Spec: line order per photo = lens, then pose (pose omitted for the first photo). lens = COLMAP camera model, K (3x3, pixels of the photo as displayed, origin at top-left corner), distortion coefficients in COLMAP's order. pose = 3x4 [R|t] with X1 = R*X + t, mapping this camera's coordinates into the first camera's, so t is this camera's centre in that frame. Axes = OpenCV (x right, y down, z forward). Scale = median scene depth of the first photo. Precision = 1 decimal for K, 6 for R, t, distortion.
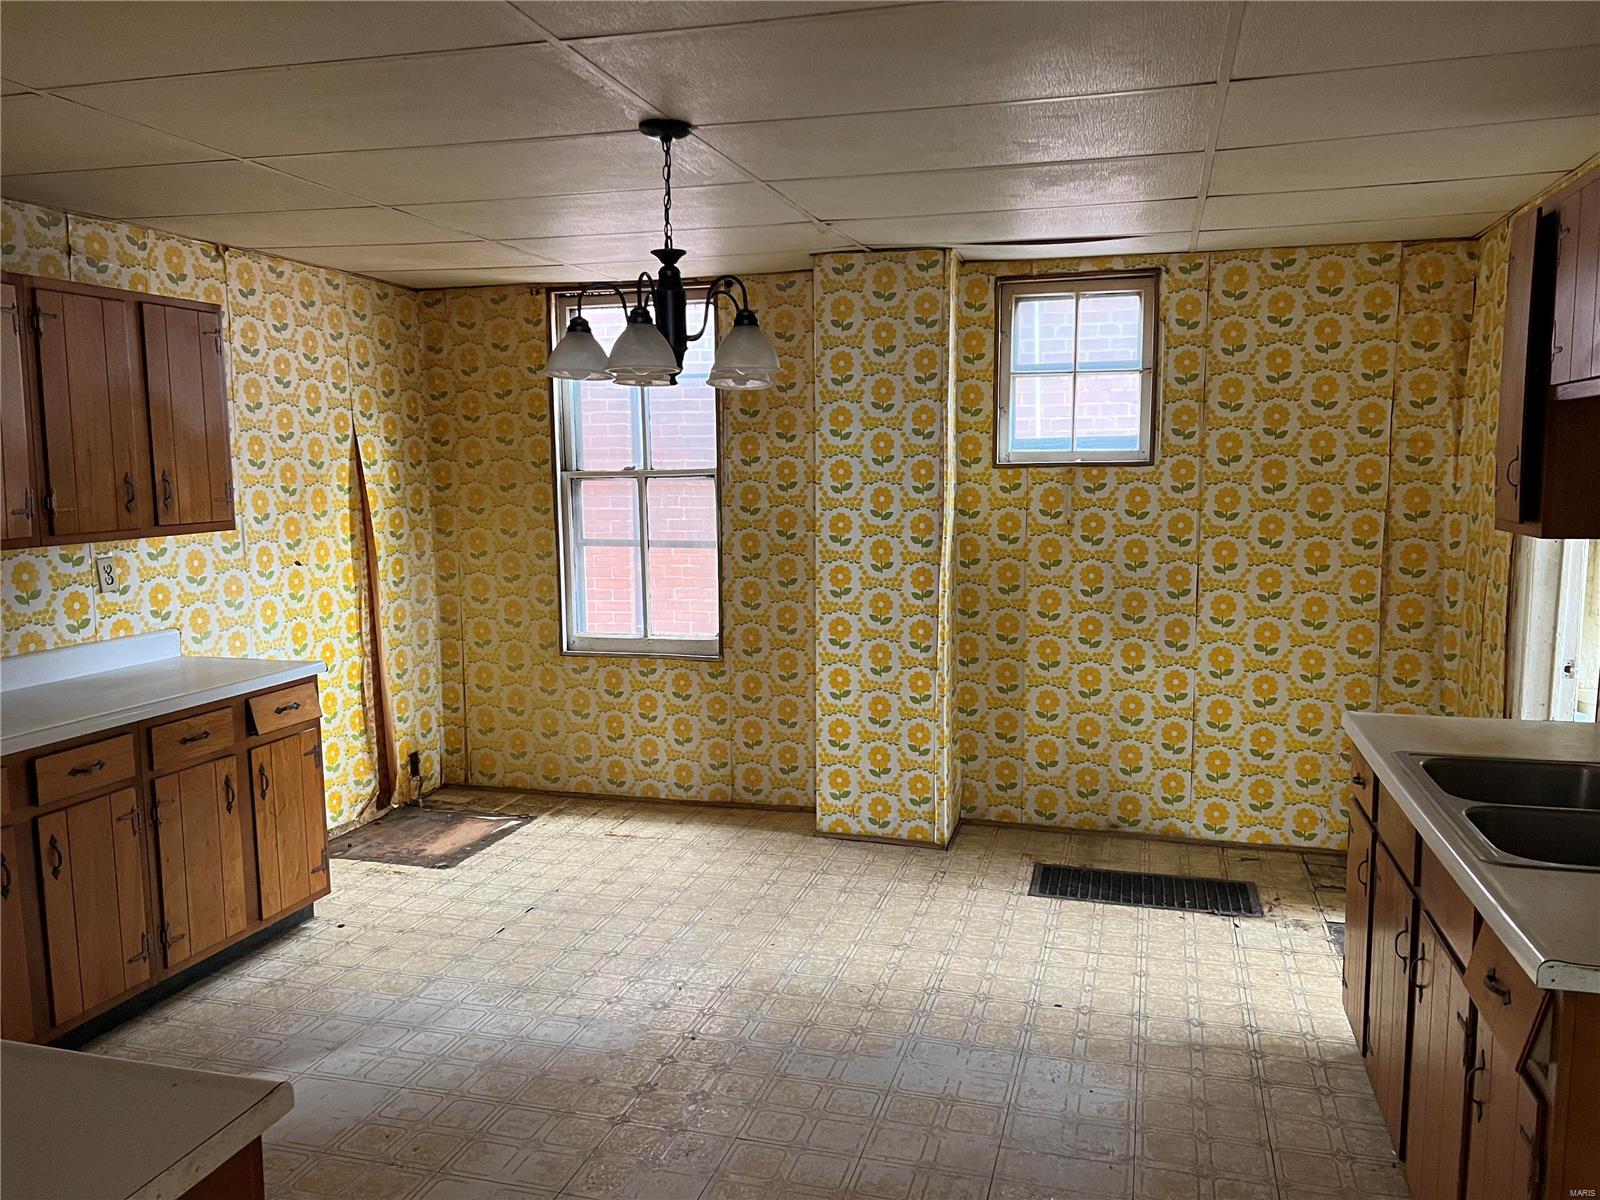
lens RADIAL K [[1193.8, 0, 807.0], [0, 1193.8, 608.5], [0, 0, 1]] dist [0.032831, -0.006339]
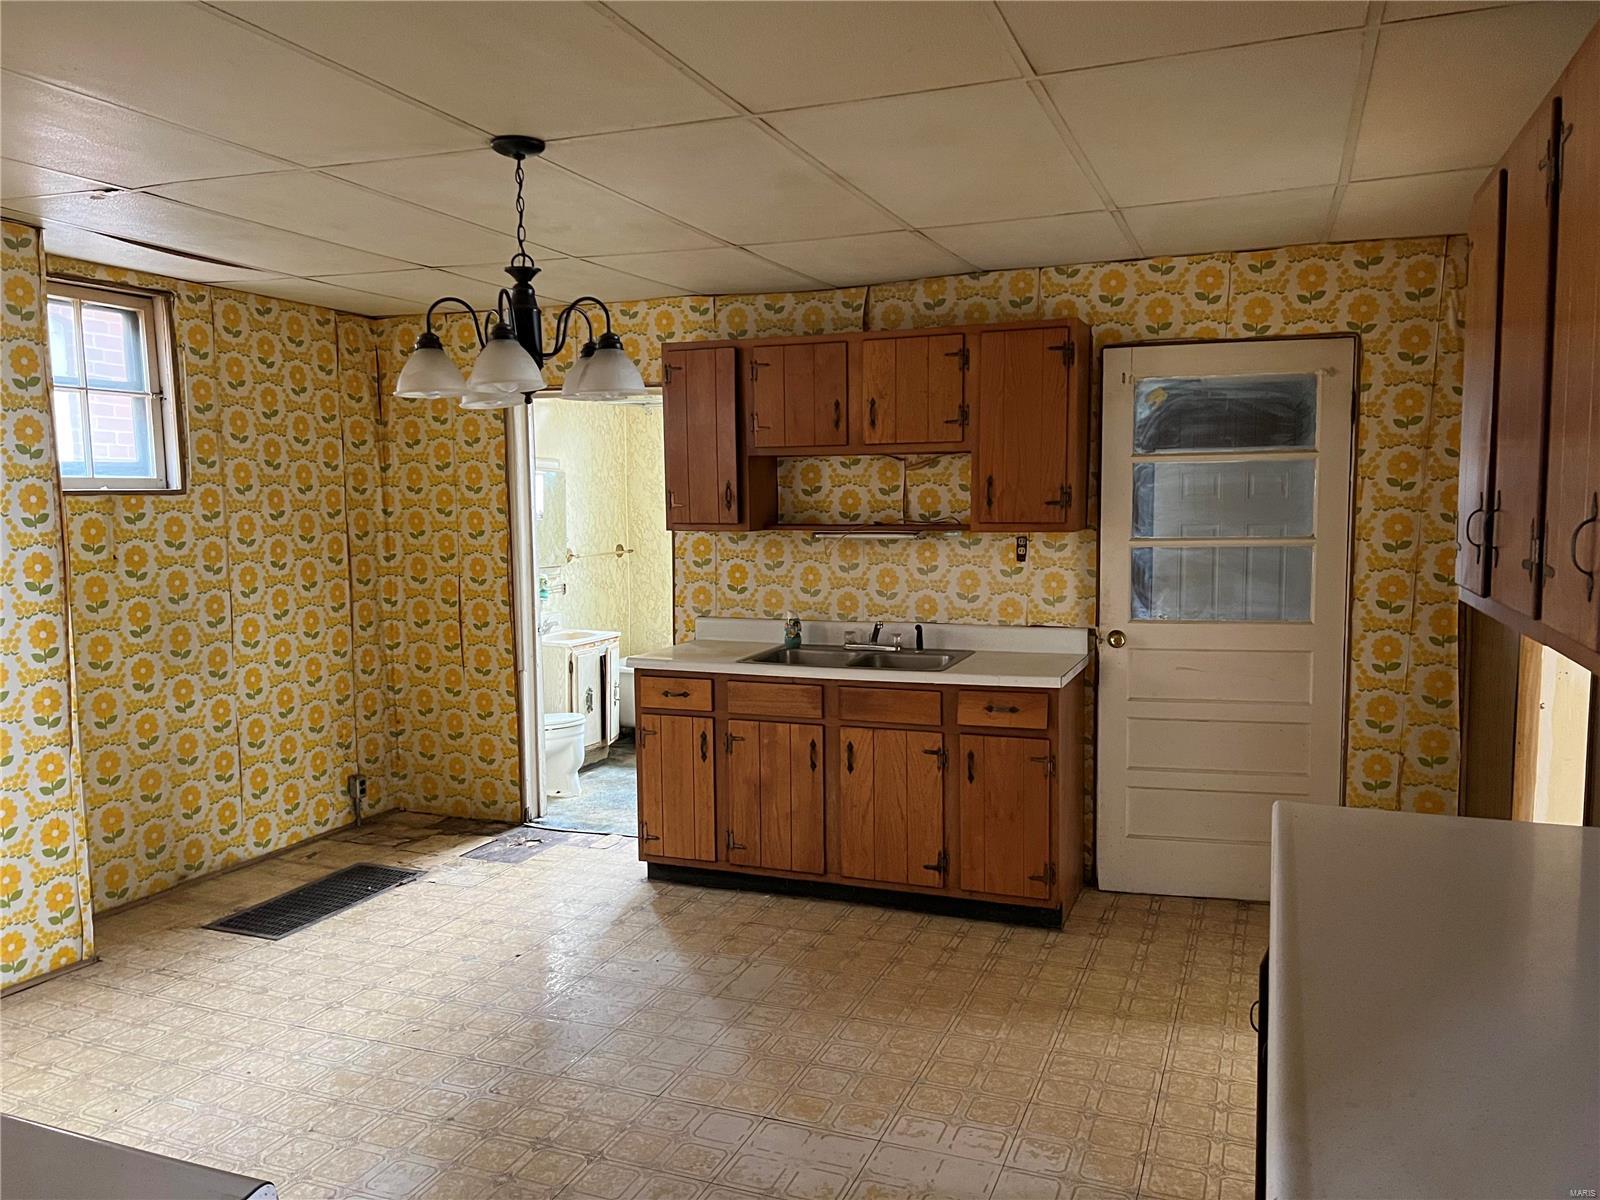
lens RADIAL K [[1193.8, 0, 807.0], [0, 1193.8, 608.5], [0, 0, 1]] dist [0.032831, -0.006339]
pose [[0.102372, -0.092442, 0.990441, -0.644586], [0.128718, 0.988533, 0.078960, -0.040274], [-0.986383, 0.119405, 0.113097, 0.408894]]
